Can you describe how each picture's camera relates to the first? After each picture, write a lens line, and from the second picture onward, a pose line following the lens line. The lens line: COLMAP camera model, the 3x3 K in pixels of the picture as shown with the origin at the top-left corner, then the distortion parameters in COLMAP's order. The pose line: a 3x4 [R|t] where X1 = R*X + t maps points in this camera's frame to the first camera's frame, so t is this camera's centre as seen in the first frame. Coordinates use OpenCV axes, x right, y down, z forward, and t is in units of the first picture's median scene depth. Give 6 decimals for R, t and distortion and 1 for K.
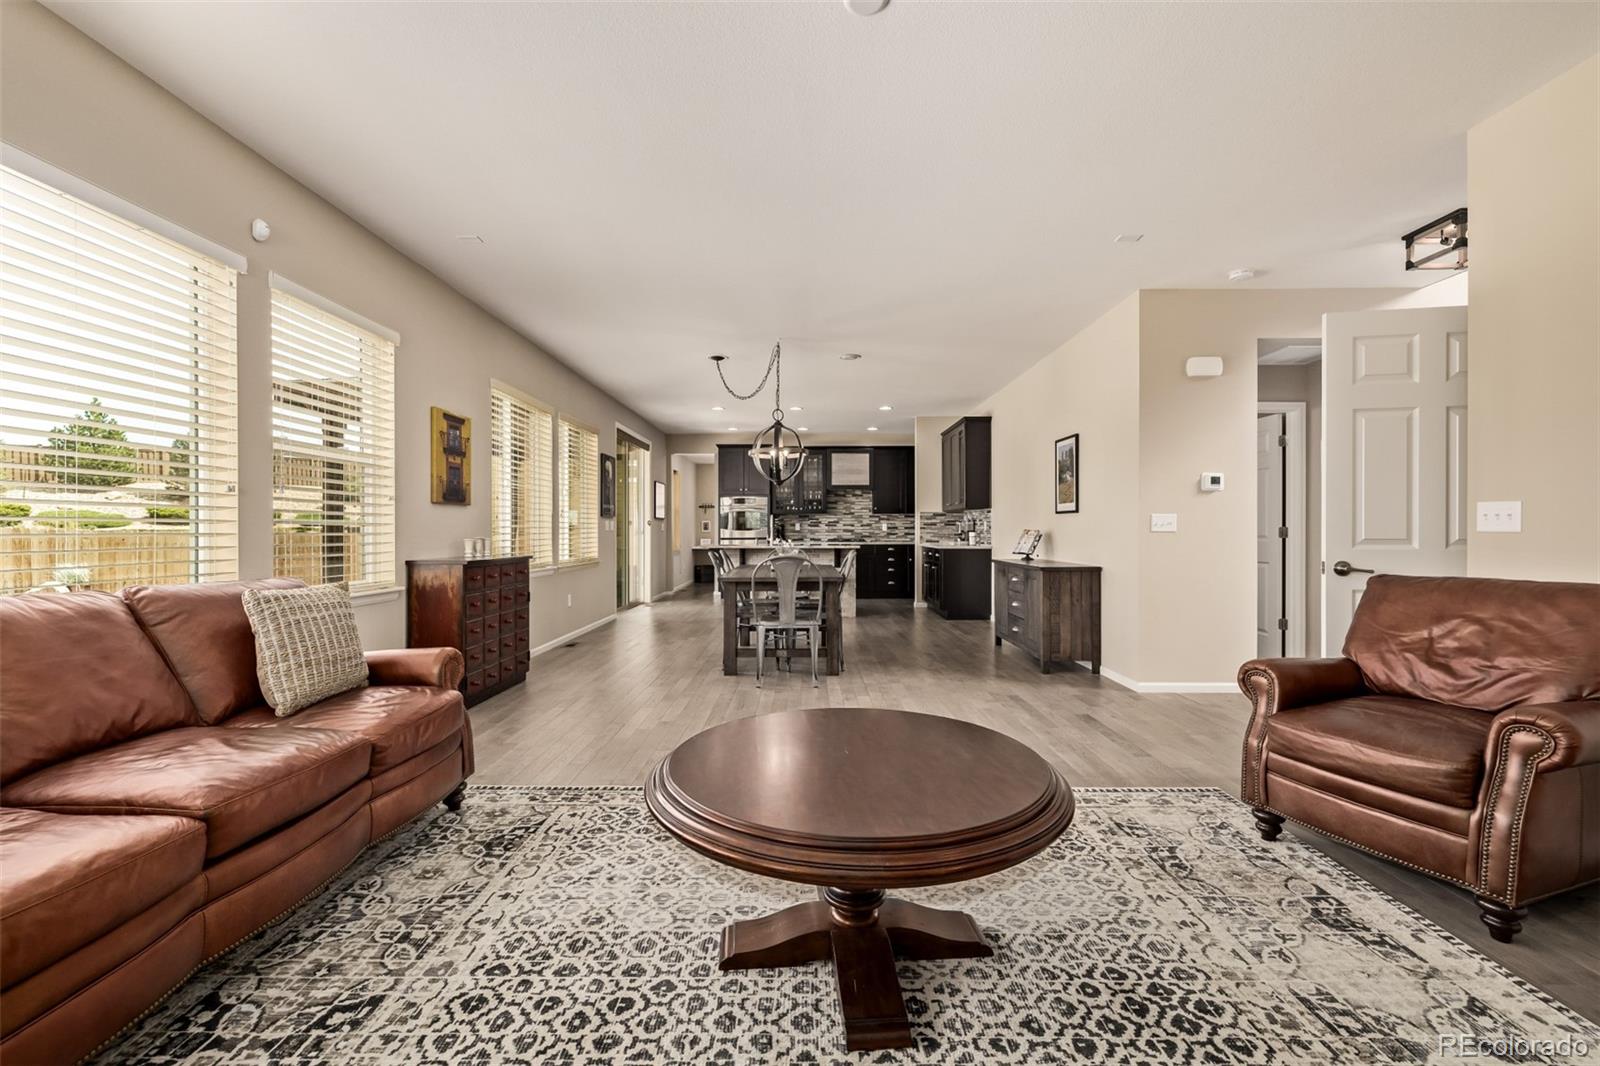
lens RADIAL K [[667.8, 0, 800.8], [0, 667.8, 531.7], [0, 0, 1]] dist [-0.004013, 0.000209]
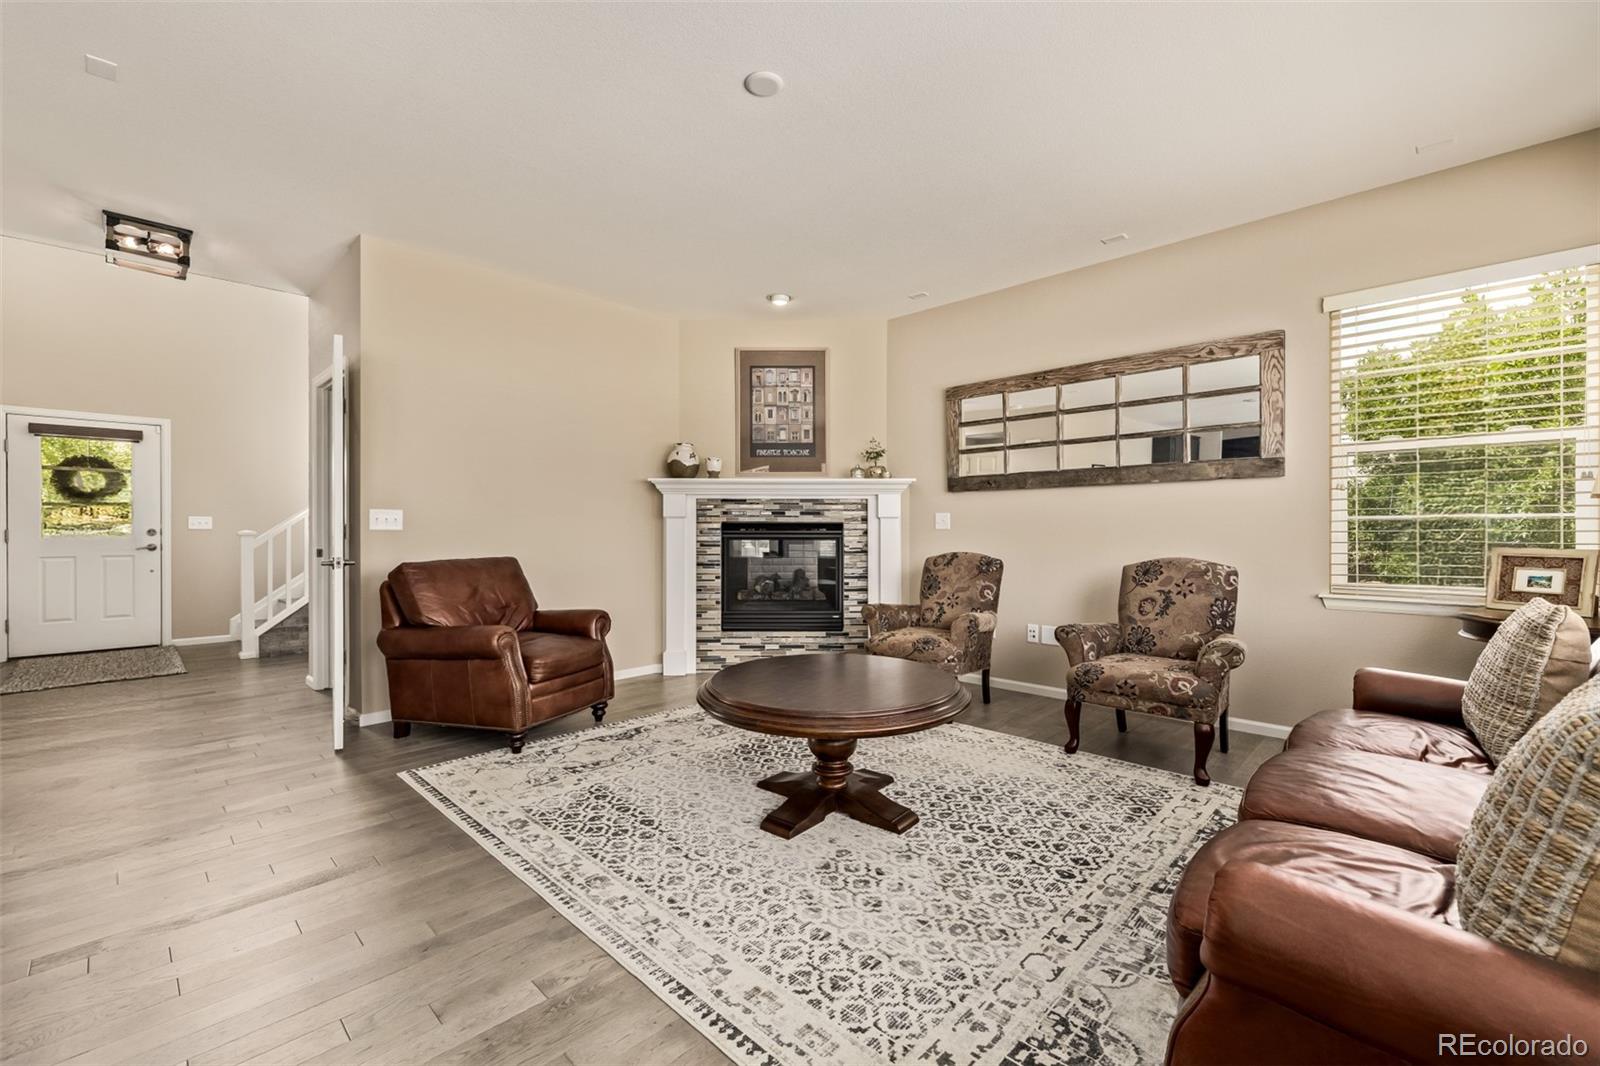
lens RADIAL K [[667.8, 0, 800.1], [0, 667.8, 531.3], [0, 0, 1]] dist [-0.004013, 0.000209]
pose [[-0.721024, -0.002880, 0.692904, -0.185235], [0.001102, 0.999985, 0.005303, -0.001233], [-0.692910, 0.004587, -0.721010, 0.432814]]
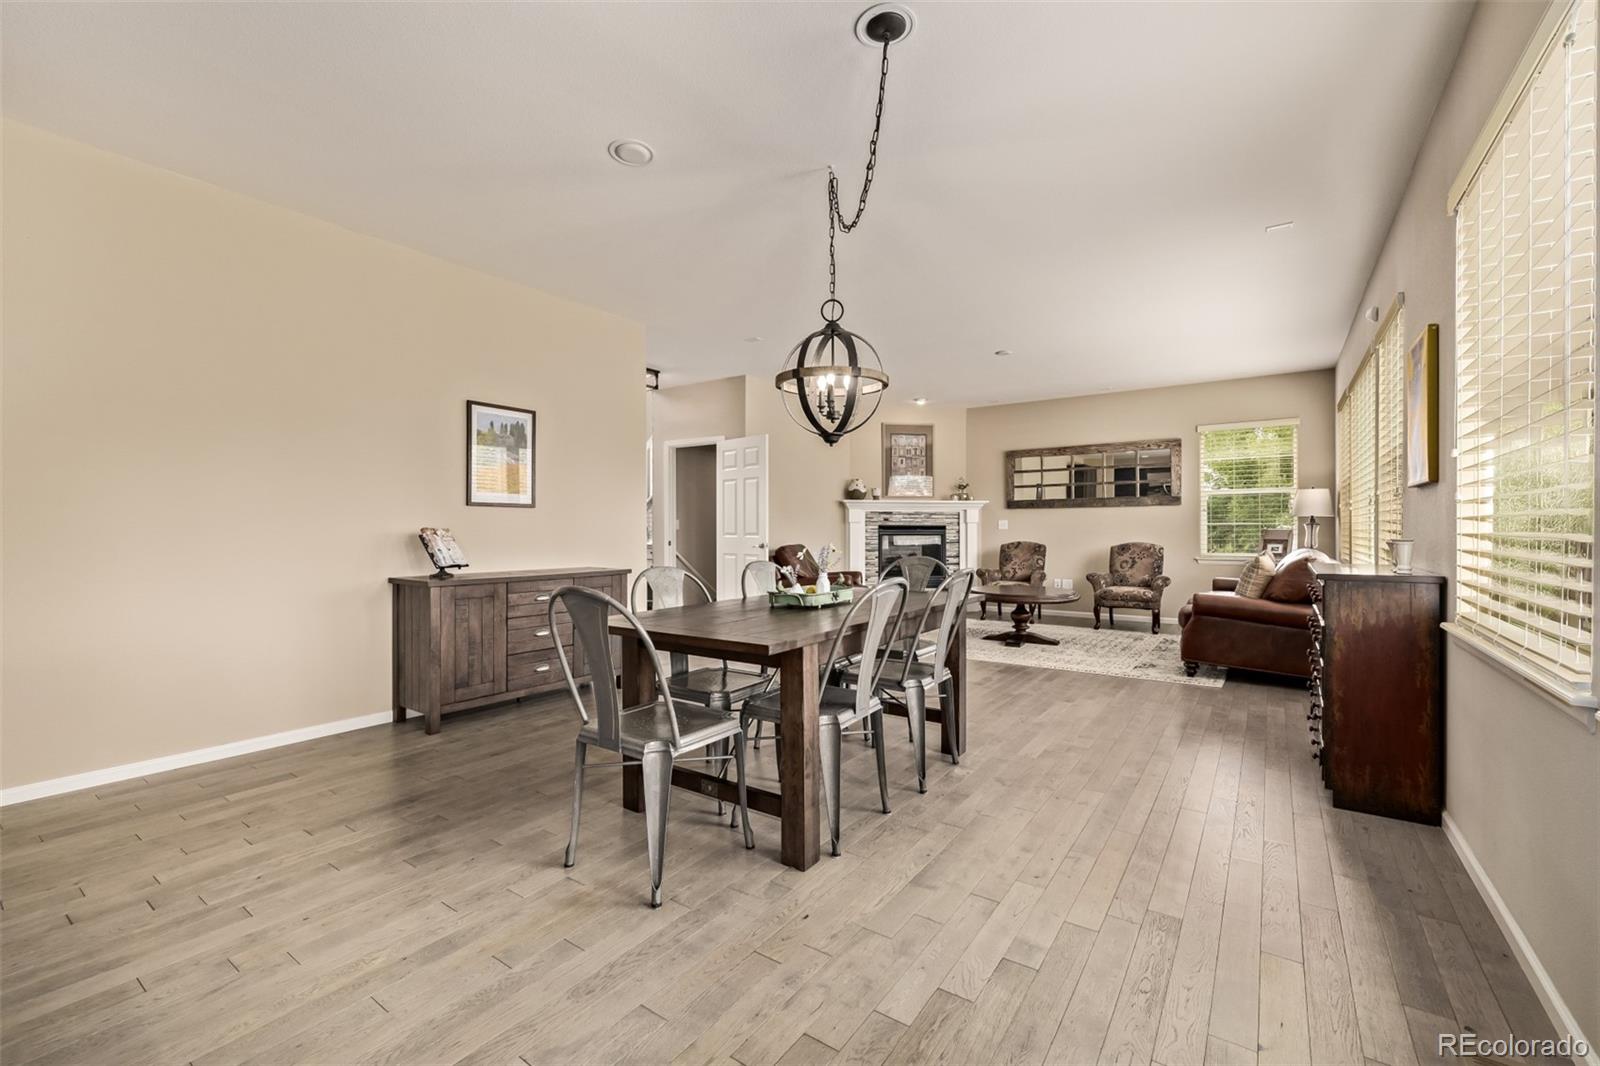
lens RADIAL K [[667.8, 0, 802.1], [0, 667.8, 531.4], [0, 0, 1]] dist [-0.004013, 0.000209]
pose [[-0.821746, -0.001541, 0.569851, -0.208276], [0.001429, 0.999988, 0.004764, -0.001720], [-0.569852, 0.004729, -0.821734, 0.952797]]
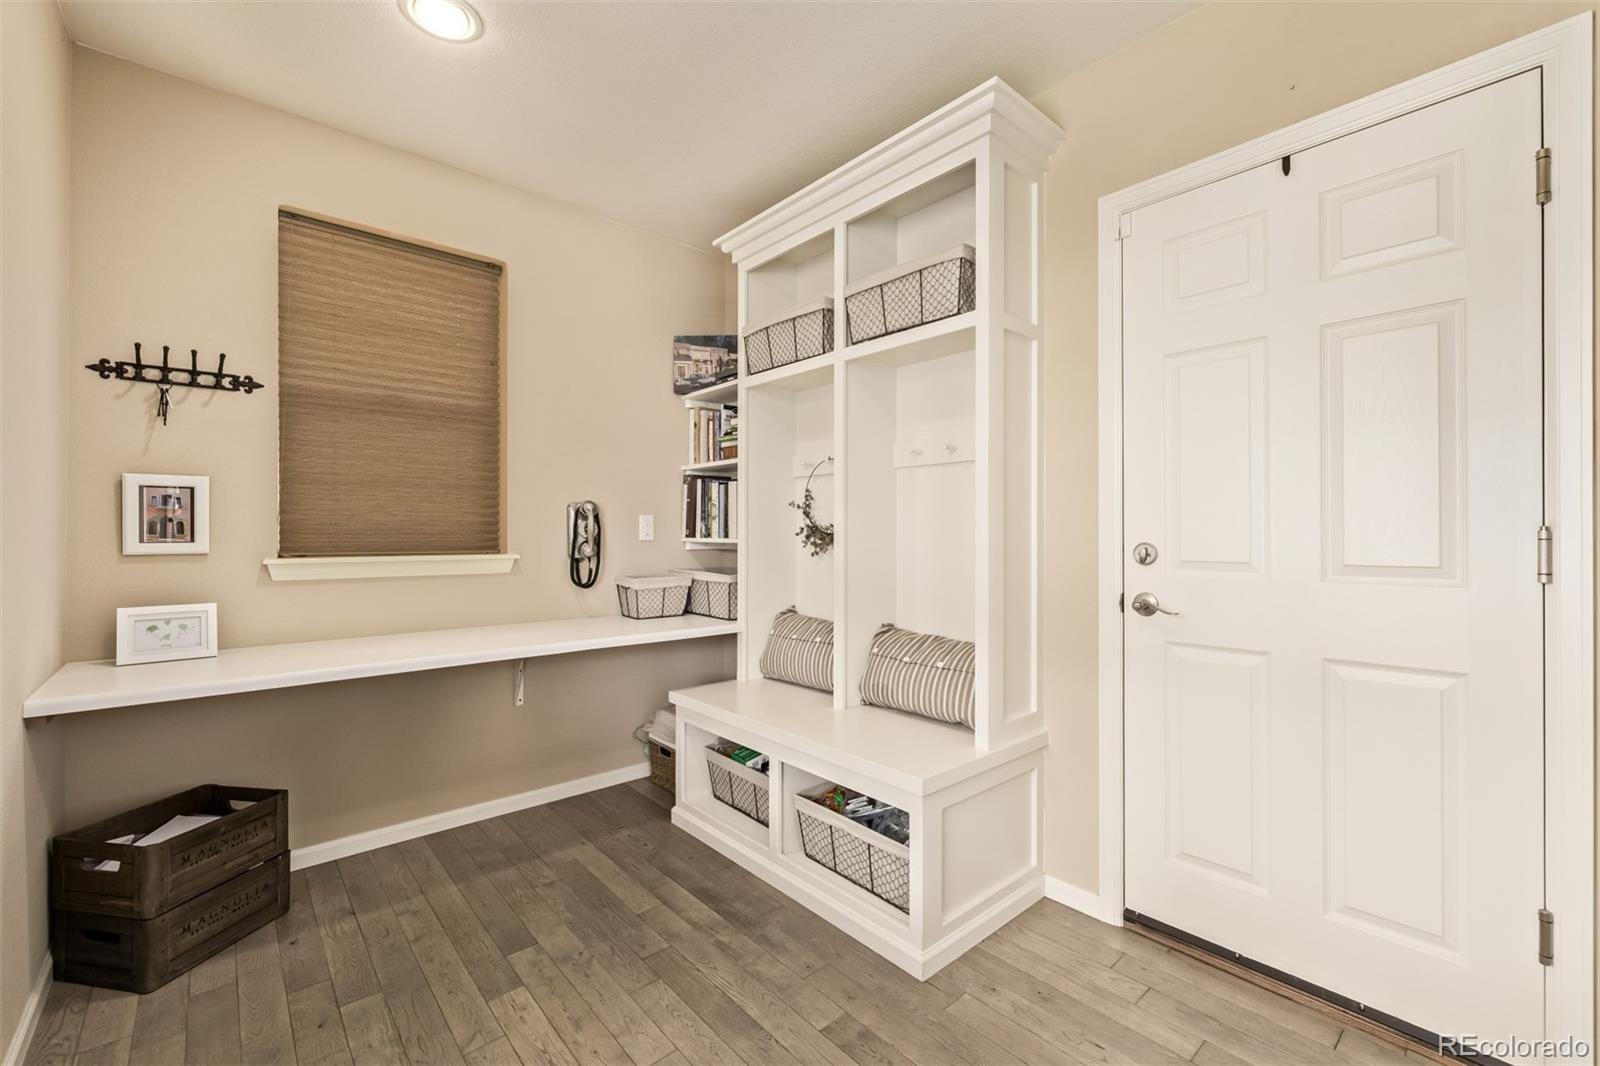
lens RADIAL K [[667.8, 0, 804.6], [0, 667.8, 535.9], [0, 0, 1]] dist [-0.004013, 0.000209]
pose [[0.749881, 0.001051, 0.661571, -0.222987], [0.001522, 0.999993, -0.003314, -0.004784], [-0.661571, 0.003492, 0.749875, 1.331528]]
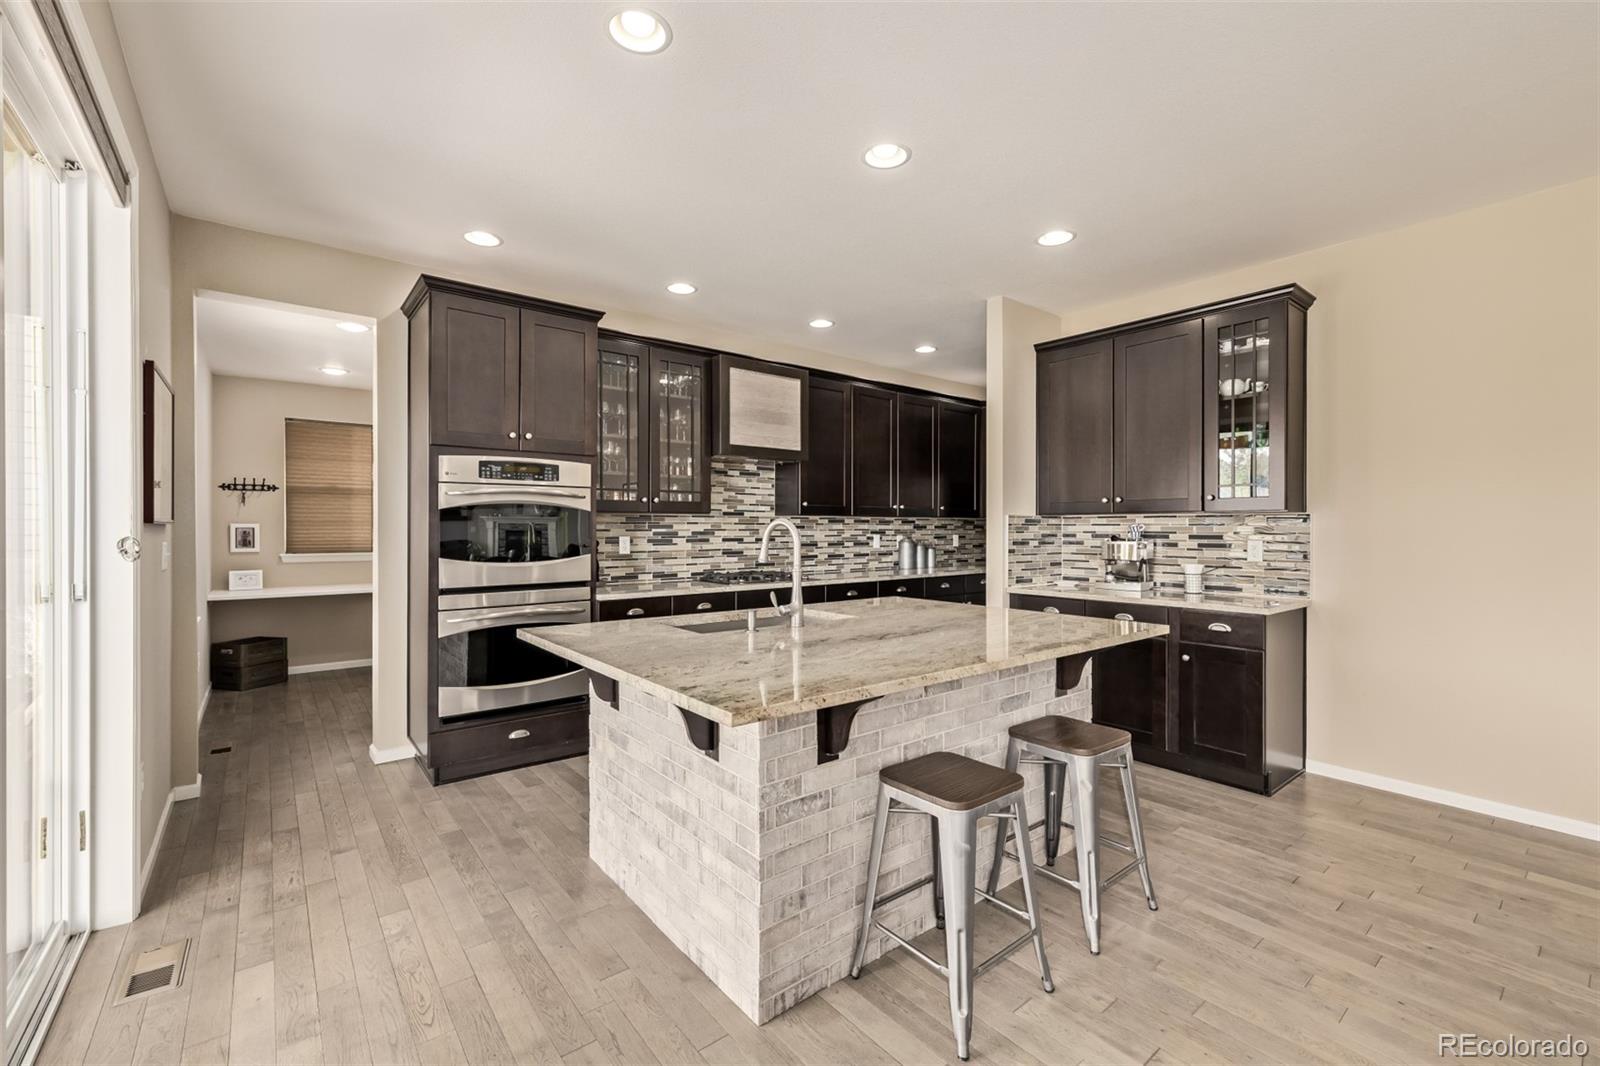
lens RADIAL K [[667.8, 0, 792.2], [0, 667.8, 527.3], [0, 0, 1]] dist [-0.004013, 0.000209]
pose [[0.777434, 0.003861, 0.628952, -0.229659], [-0.001397, 0.999989, -0.004411, -0.021311], [-0.628962, 0.002550, 0.777432, 0.826154]]
